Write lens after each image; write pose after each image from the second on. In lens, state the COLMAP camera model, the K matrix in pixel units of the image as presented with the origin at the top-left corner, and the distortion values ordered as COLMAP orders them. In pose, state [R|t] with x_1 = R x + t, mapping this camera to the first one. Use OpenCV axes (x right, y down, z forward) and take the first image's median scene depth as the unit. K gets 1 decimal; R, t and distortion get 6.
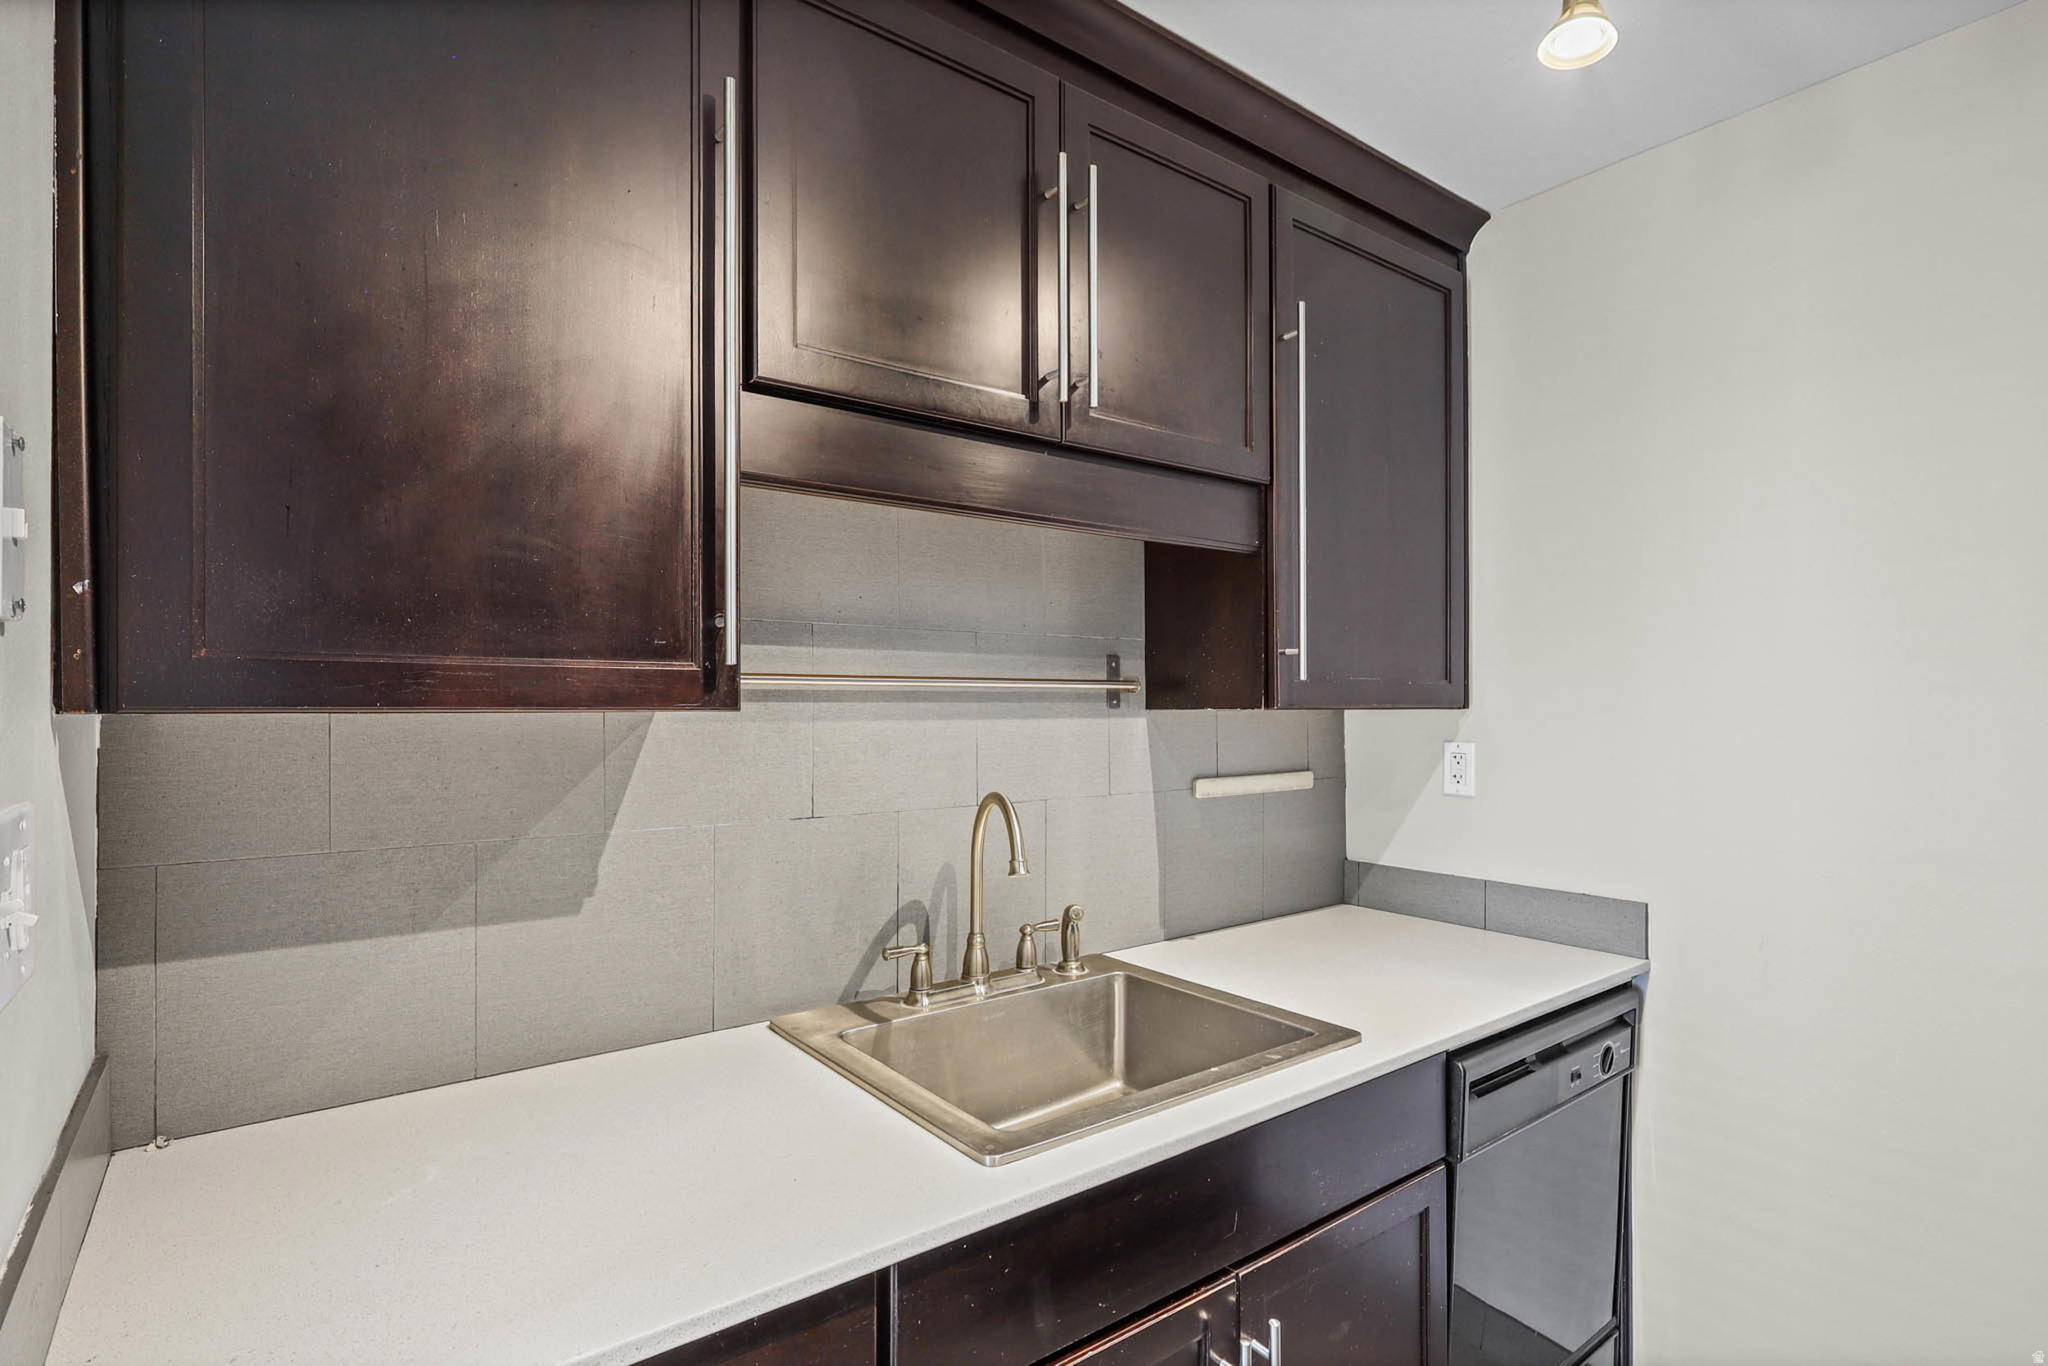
lens RADIAL K [[978.1, 0, 1022.0], [0, 978.1, 704.6], [0, 0, 1]] dist [-0.000460, -0.000240]
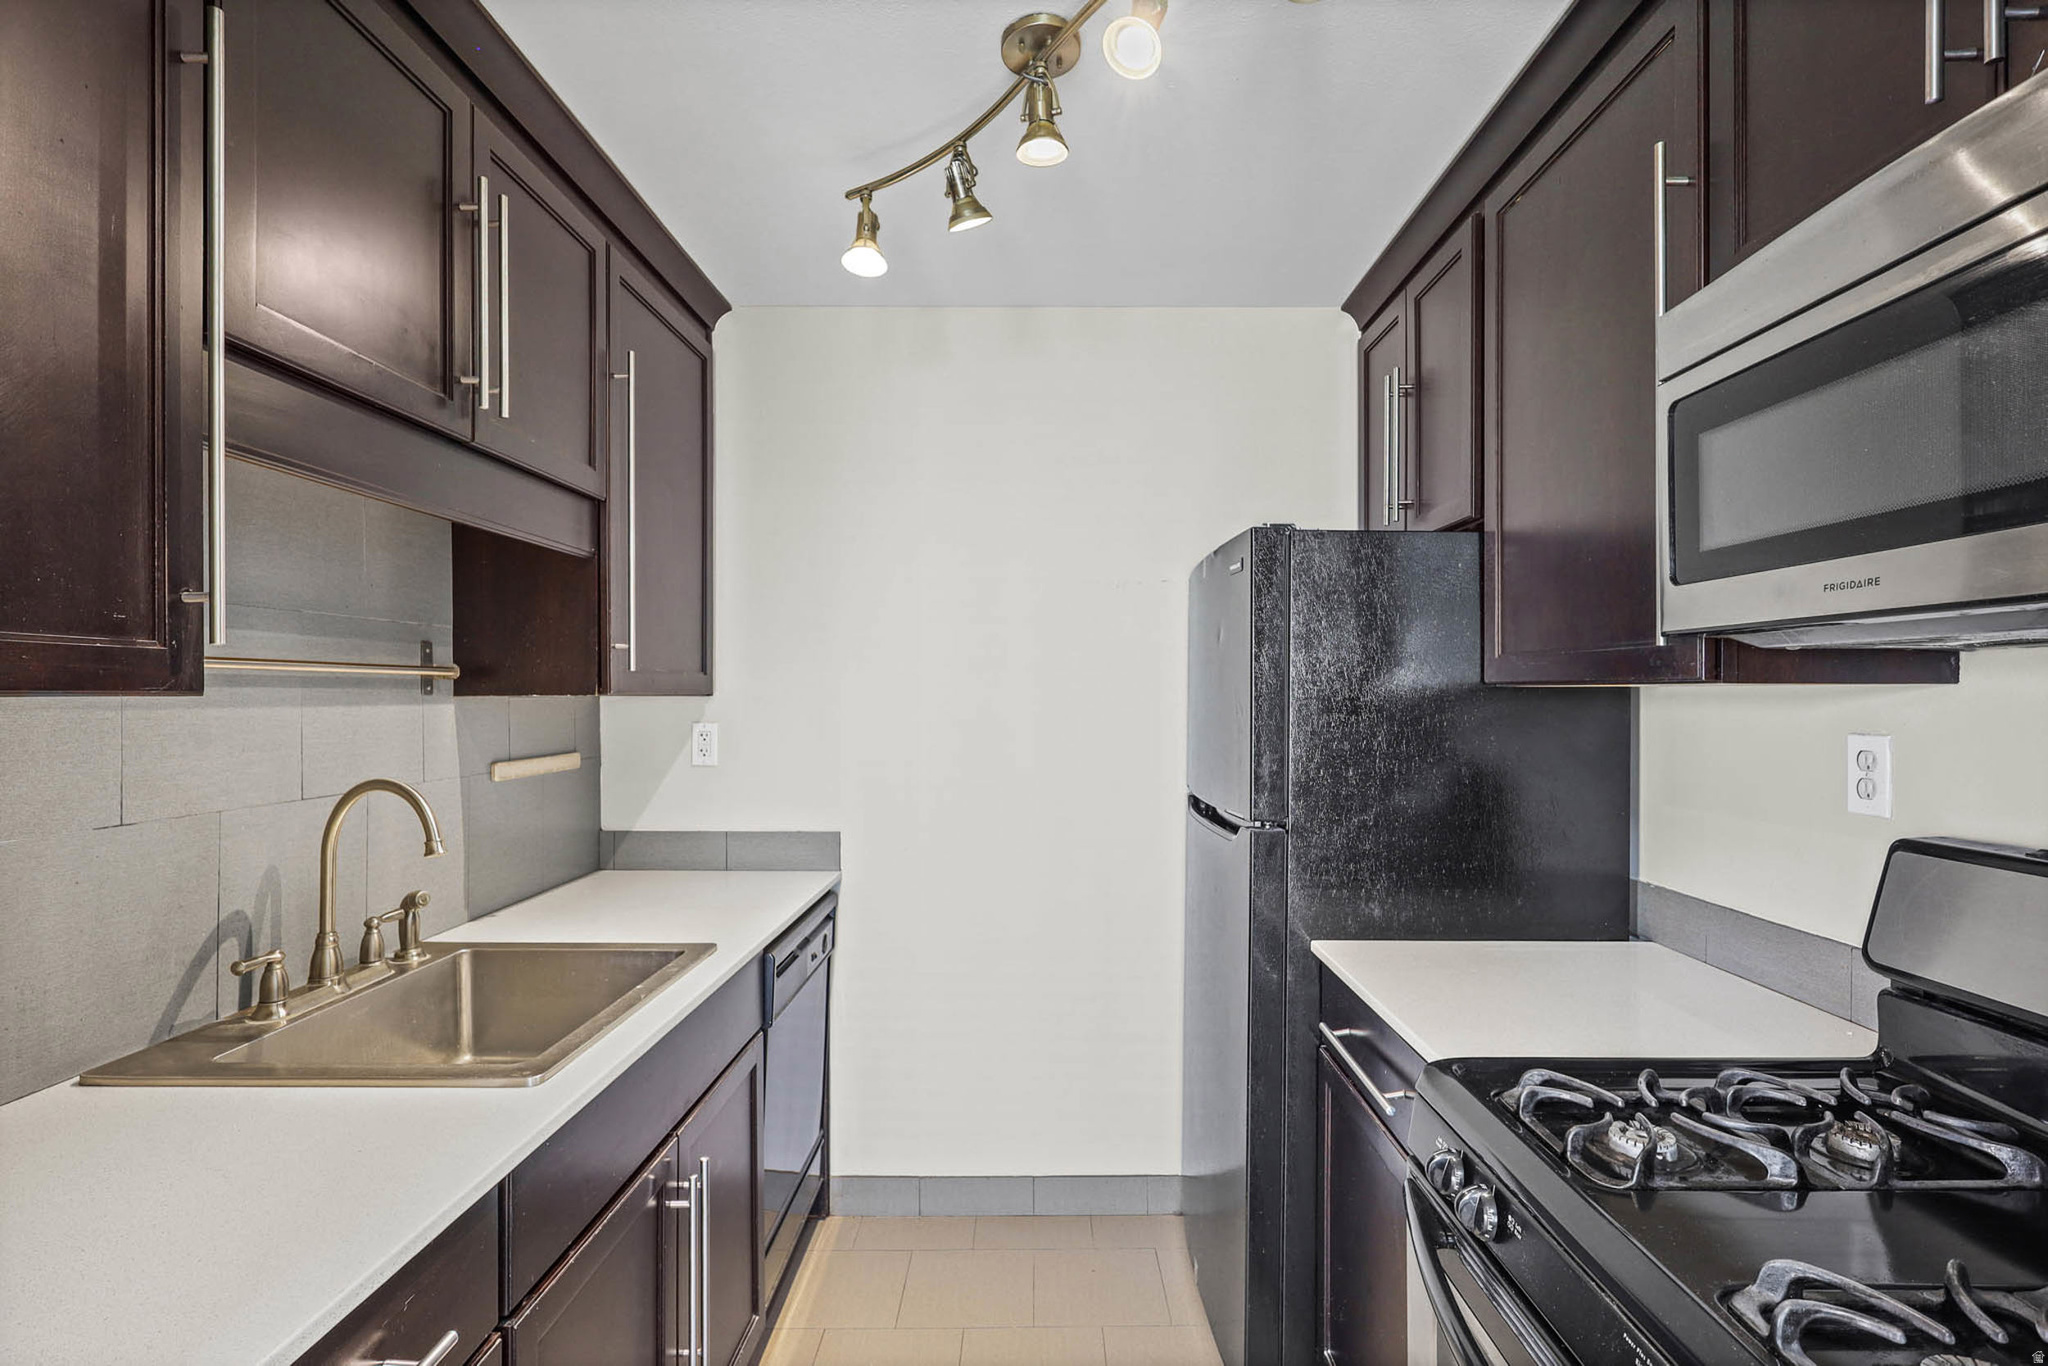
lens RADIAL K [[991.8, 0, 1035.2], [0, 991.8, 690.0], [0, 0, 1]] dist [-0.003317, 0.000252]
pose [[0.610075, 0.004440, 0.792331, -0.348812], [-0.001241, 0.999988, -0.004648, 0.002951], [-0.792342, 0.001852, 0.610074, -0.112859]]
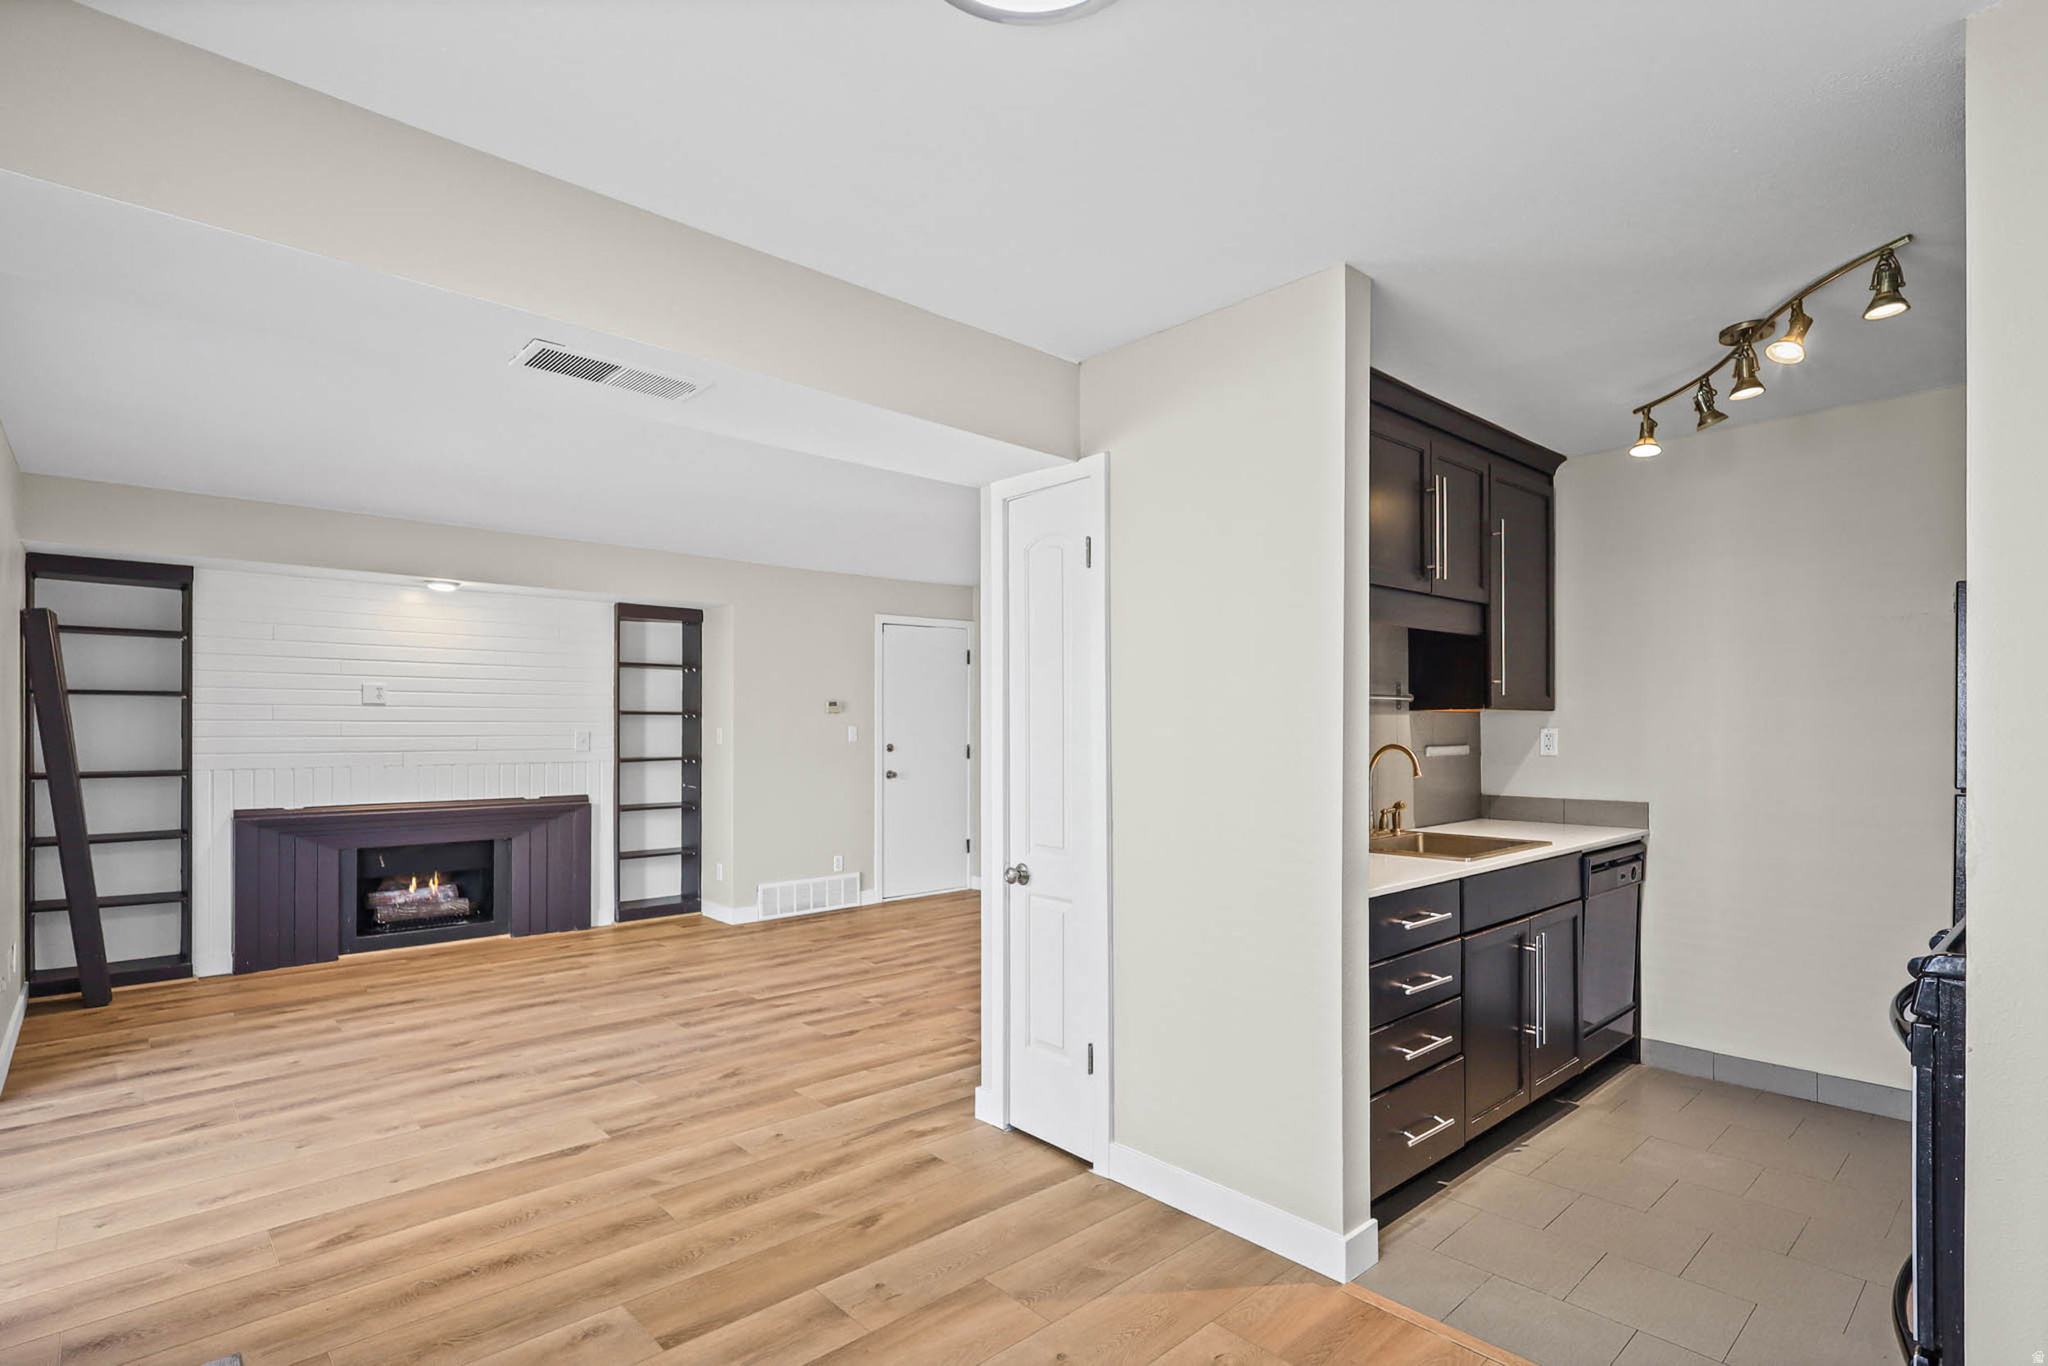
lens RADIAL K [[1002.9, 0, 996.0], [0, 1002.9, 728.3], [0, 0, 1]] dist [-0.009913, 0.000591]
pose [[0.997153, -0.000710, 0.075408, -0.949343], [0.000562, 0.999998, 0.001990, 0.040813], [-0.075409, -0.001942, 0.997151, -1.064376]]
